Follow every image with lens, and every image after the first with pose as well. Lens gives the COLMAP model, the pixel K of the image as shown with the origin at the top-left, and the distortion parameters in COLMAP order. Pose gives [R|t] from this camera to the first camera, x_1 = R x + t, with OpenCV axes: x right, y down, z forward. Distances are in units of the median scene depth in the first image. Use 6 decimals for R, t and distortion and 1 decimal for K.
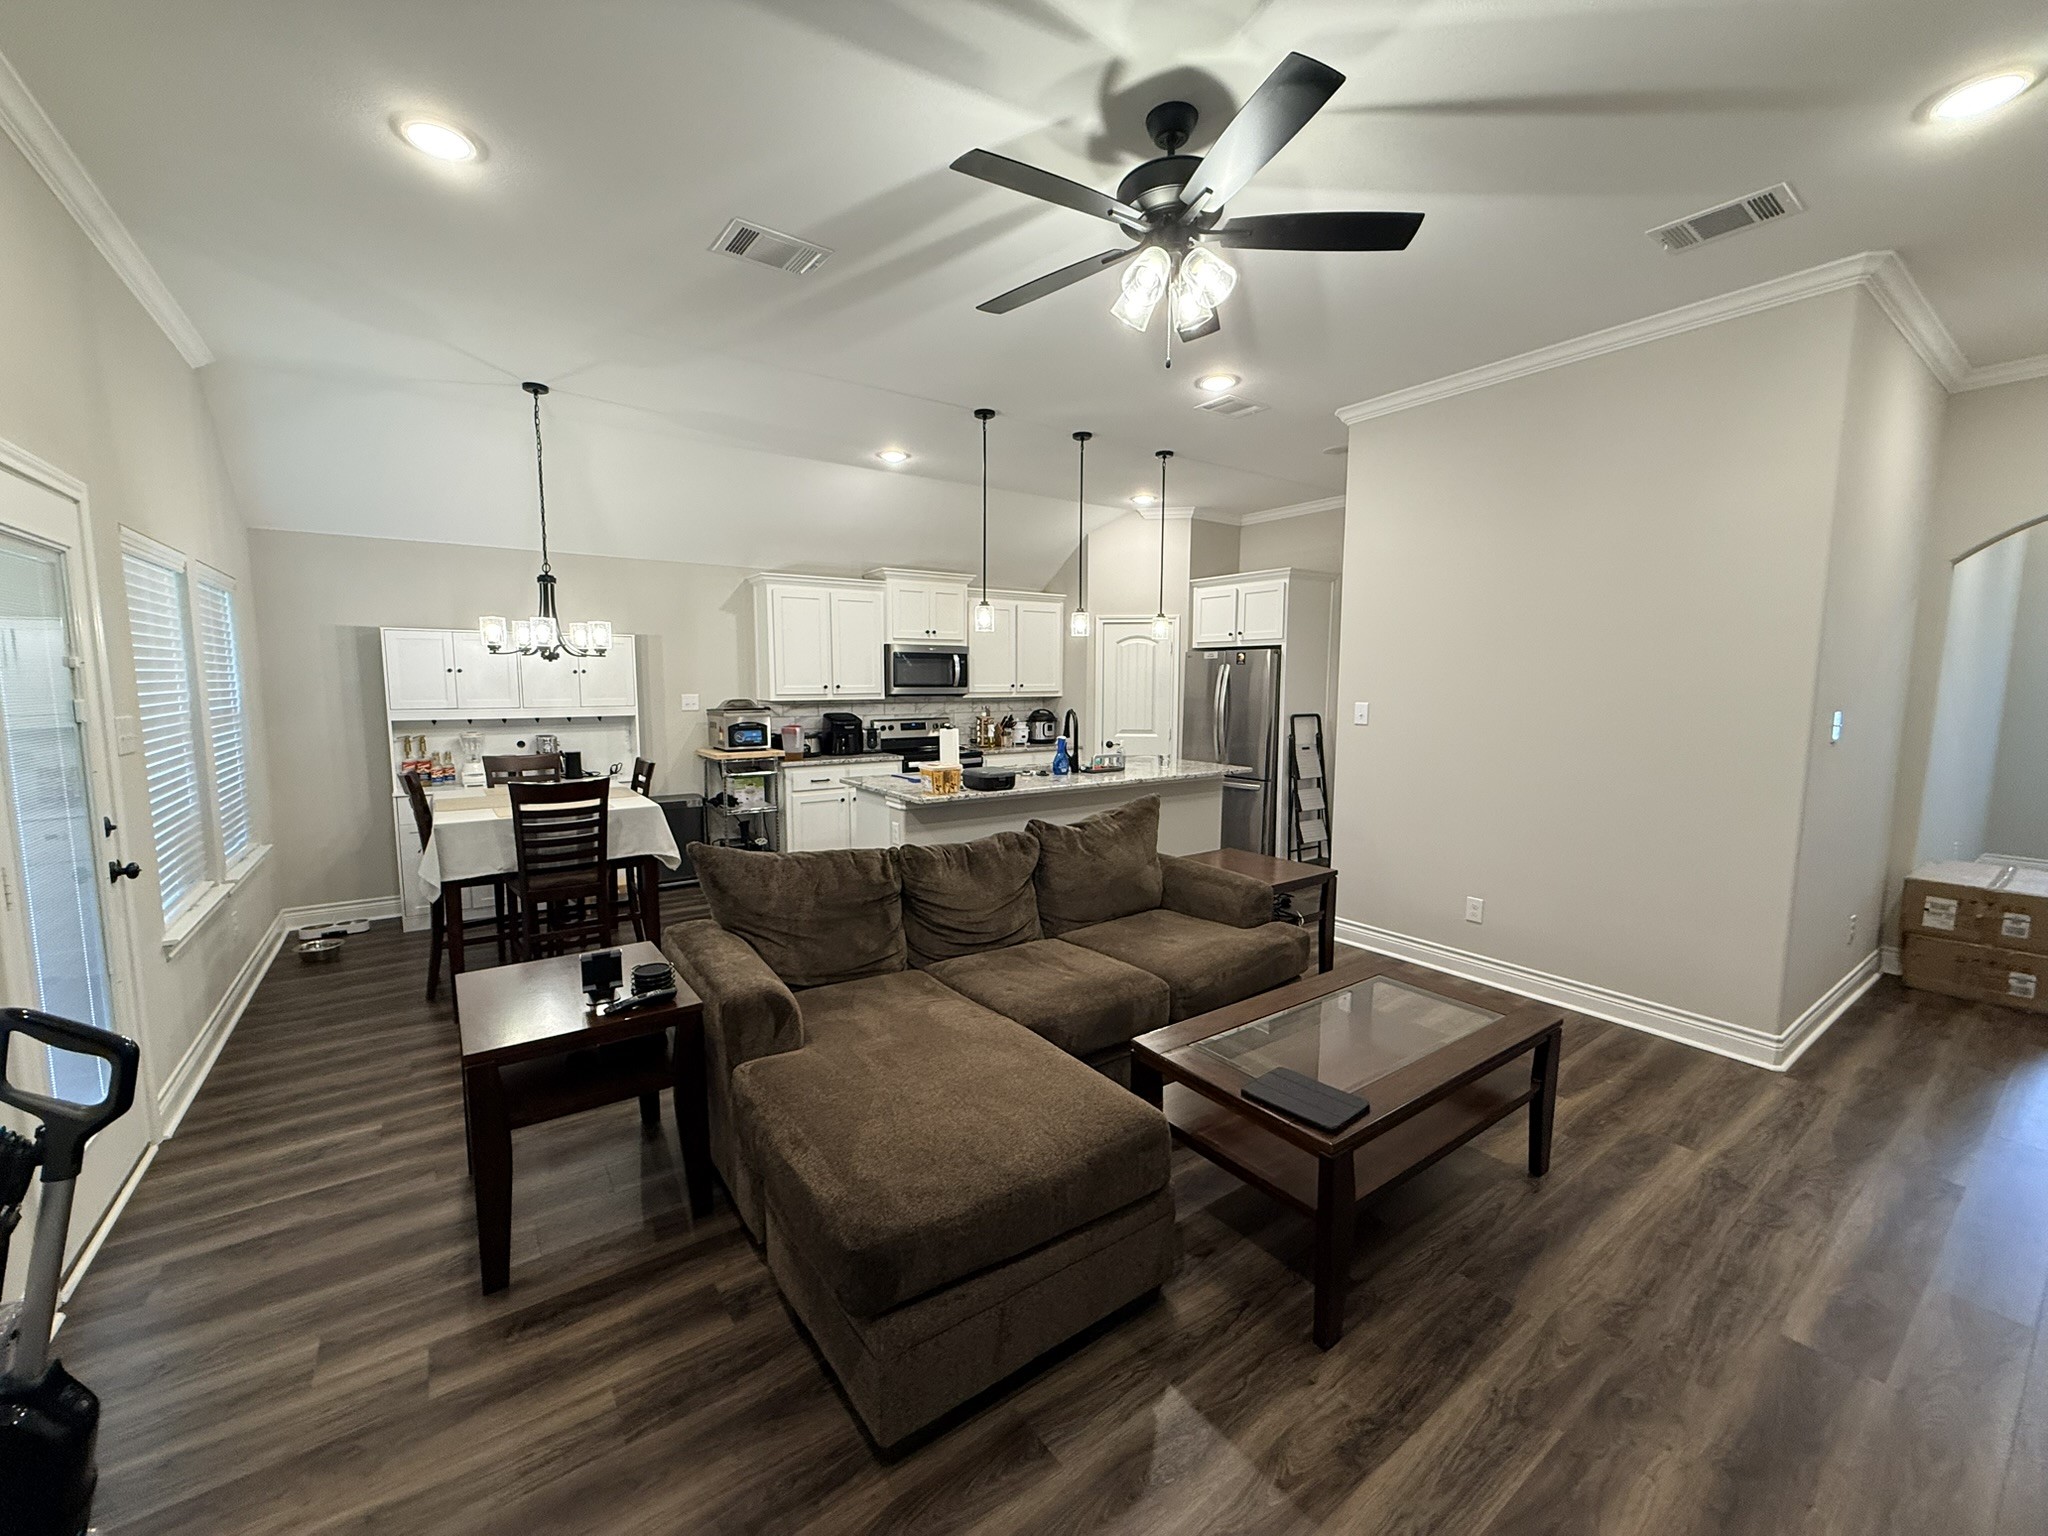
lens RADIAL K [[816.7, 0, 1016.0], [0, 816.7, 769.4], [0, 0, 1]] dist [-0.003322, 0.000821]
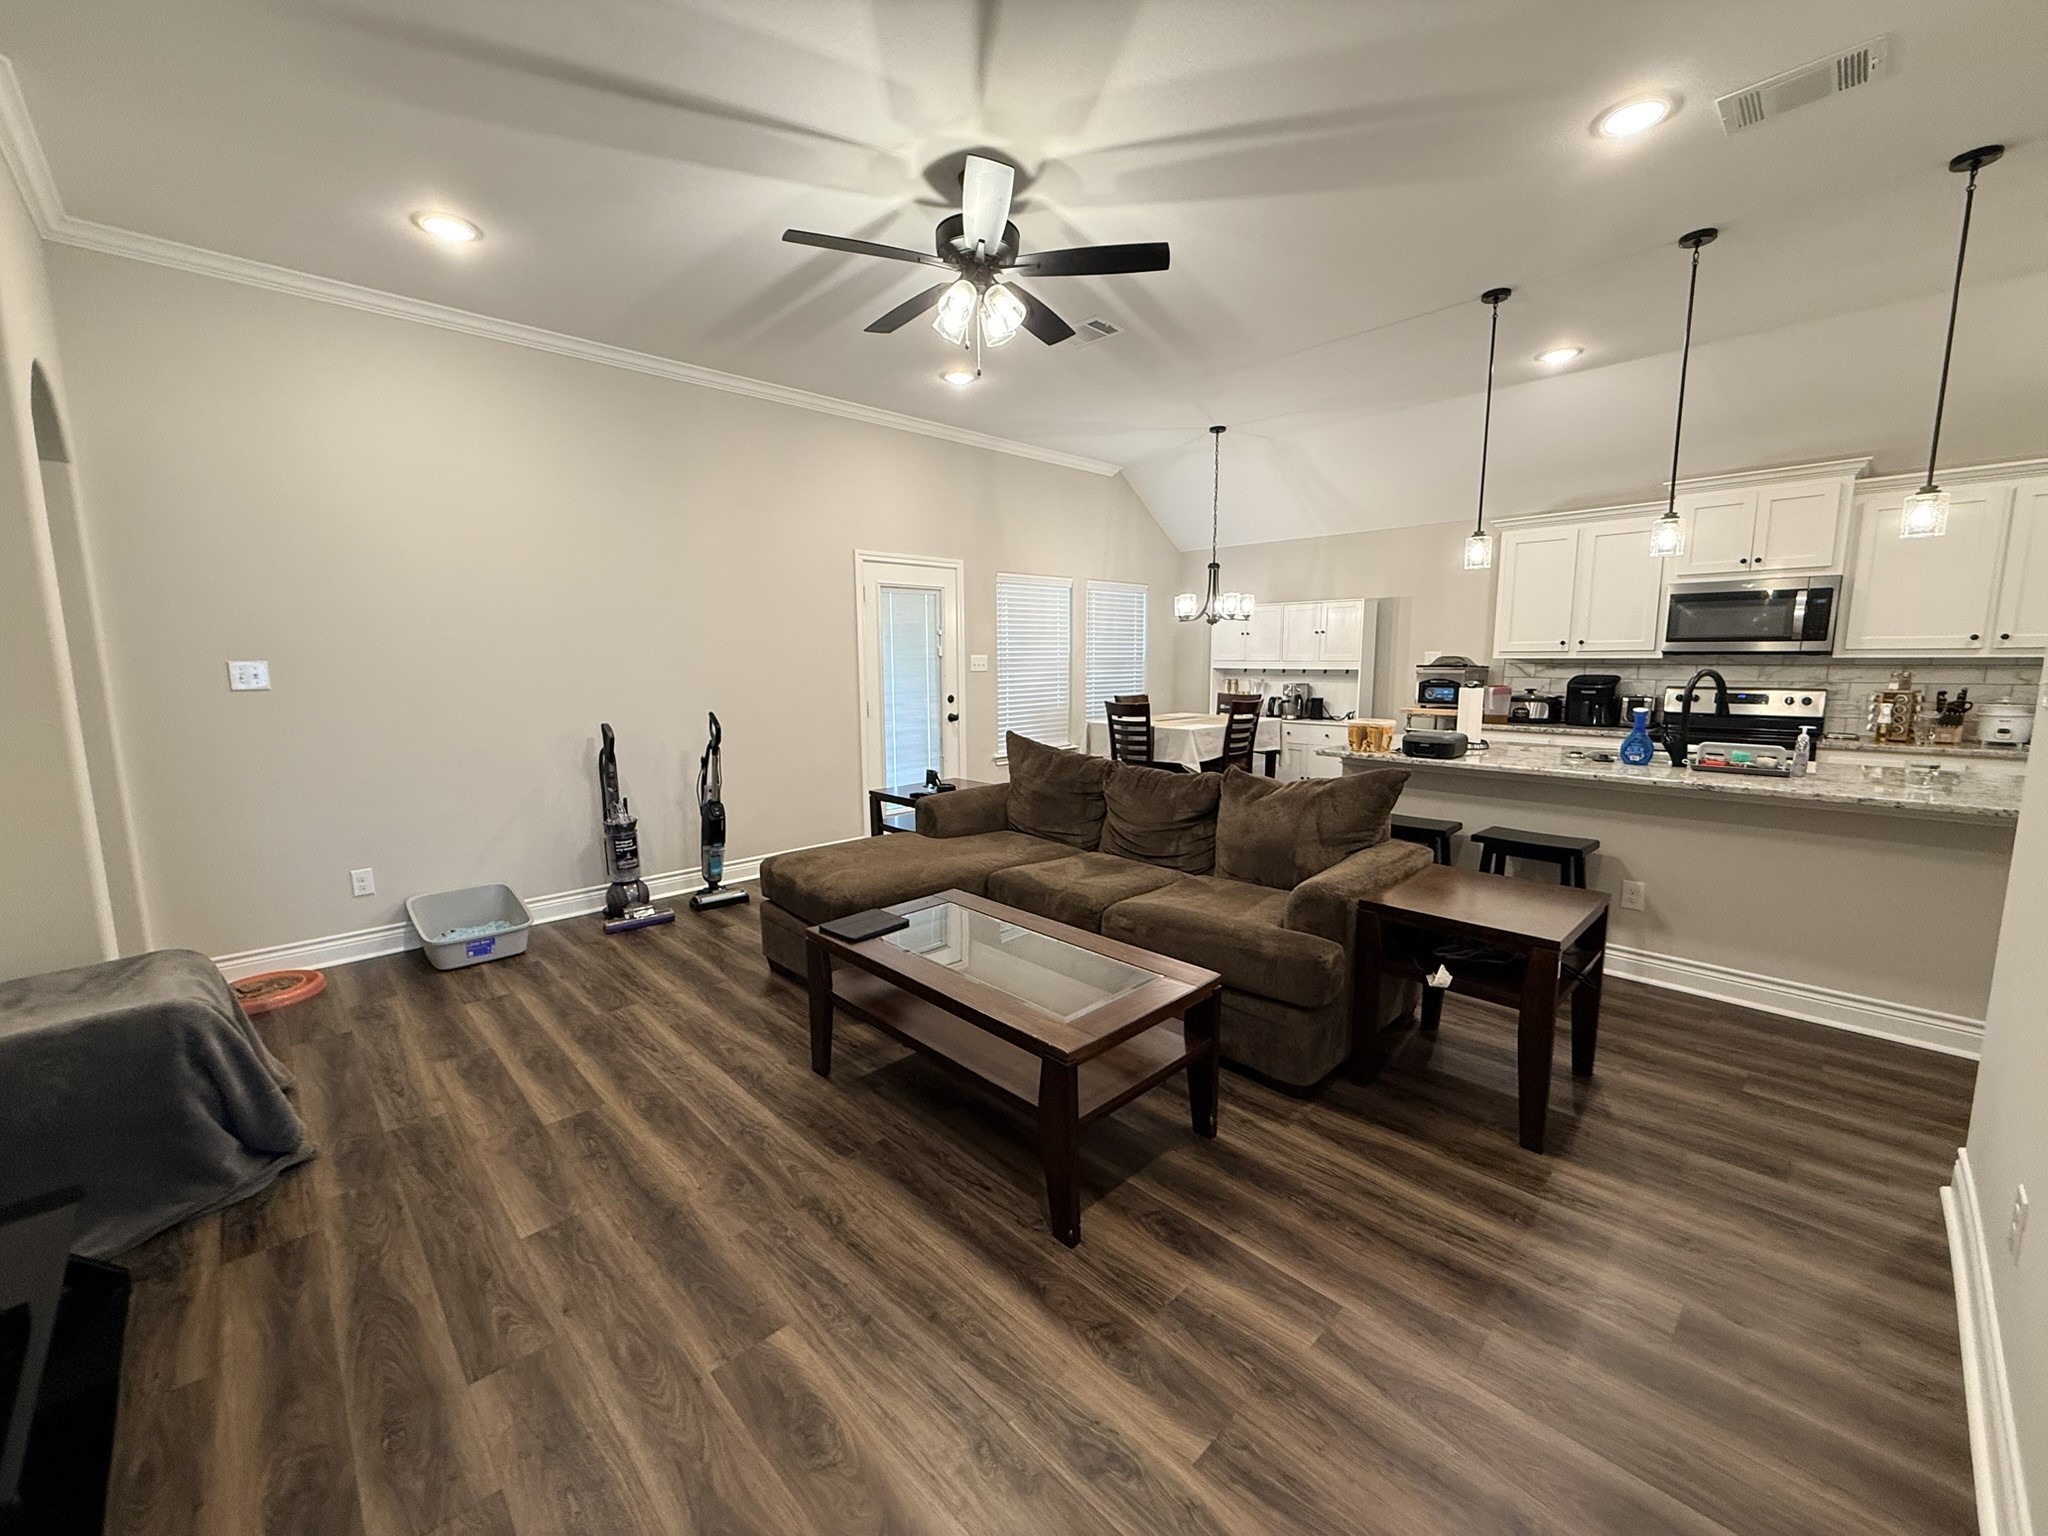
lens RADIAL K [[816.7, 0, 1016.3], [0, 816.7, 767.6], [0, 0, 1]] dist [-0.003322, 0.000821]
pose [[0.144166, 0.134208, -0.980410, 0.564434], [-0.102306, 0.987473, 0.120131, -0.017219], [0.984251, 0.082983, 0.156090, 0.334756]]
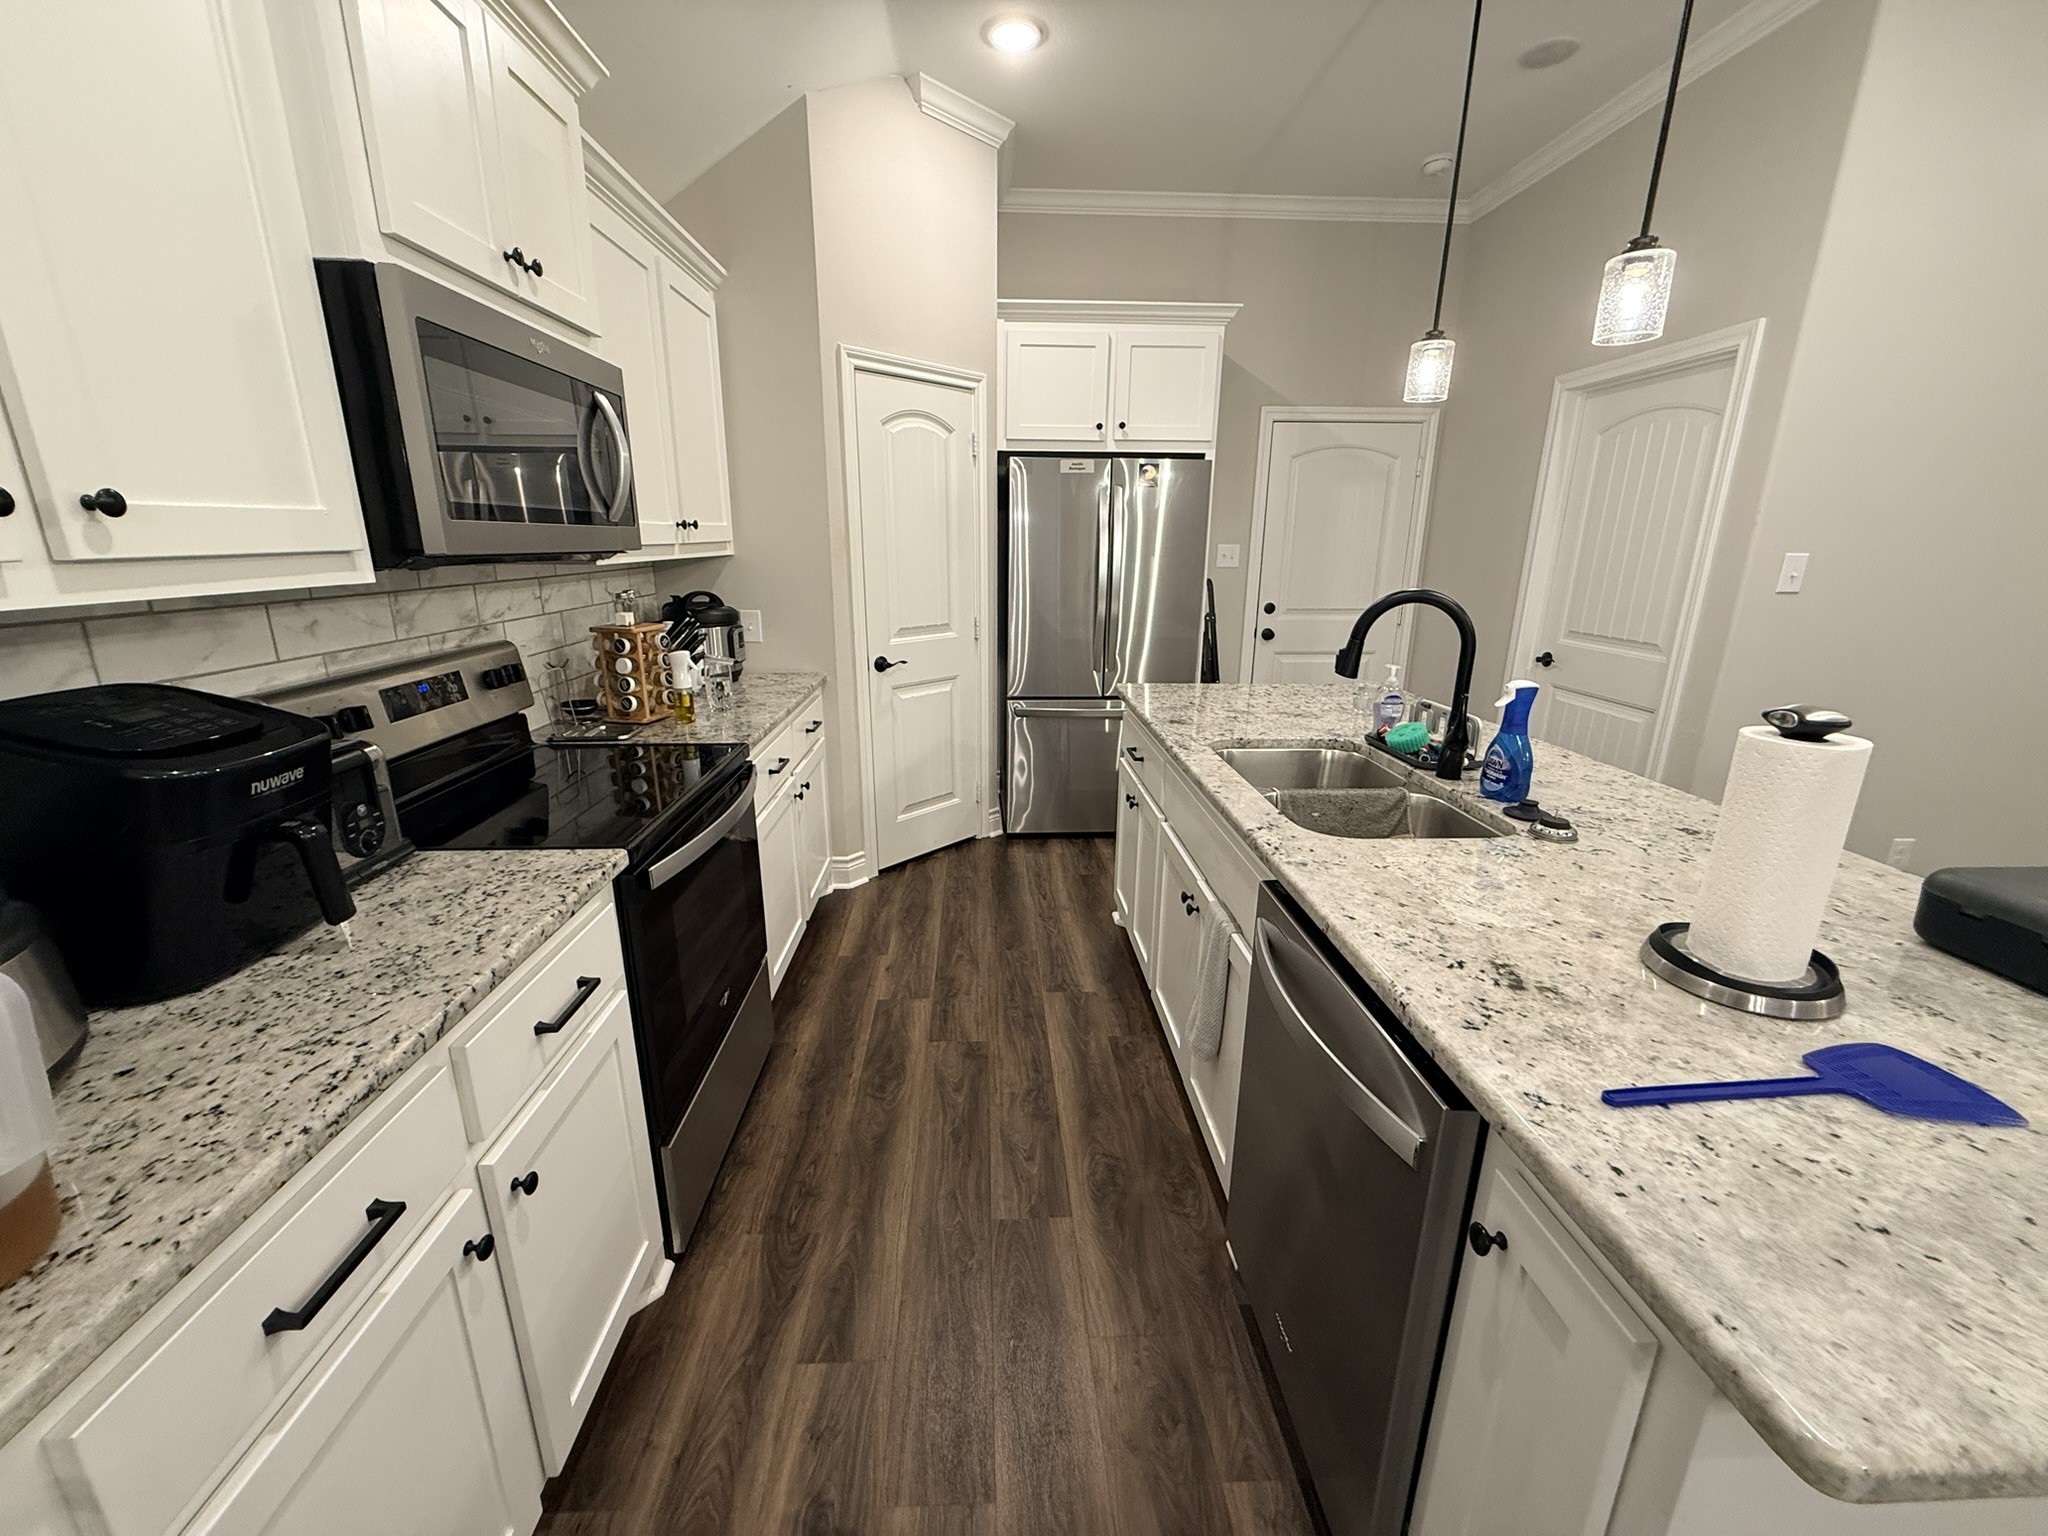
lens RADIAL K [[816.7, 0, 1017.5], [0, 816.7, 768.0], [0, 0, 1]] dist [-0.003322, 0.000821]
pose [[0.542147, -0.228200, 0.808704, -0.270416], [0.087755, 0.972531, 0.215599, -0.080165], [-0.835689, -0.045918, 0.547280, 0.855803]]
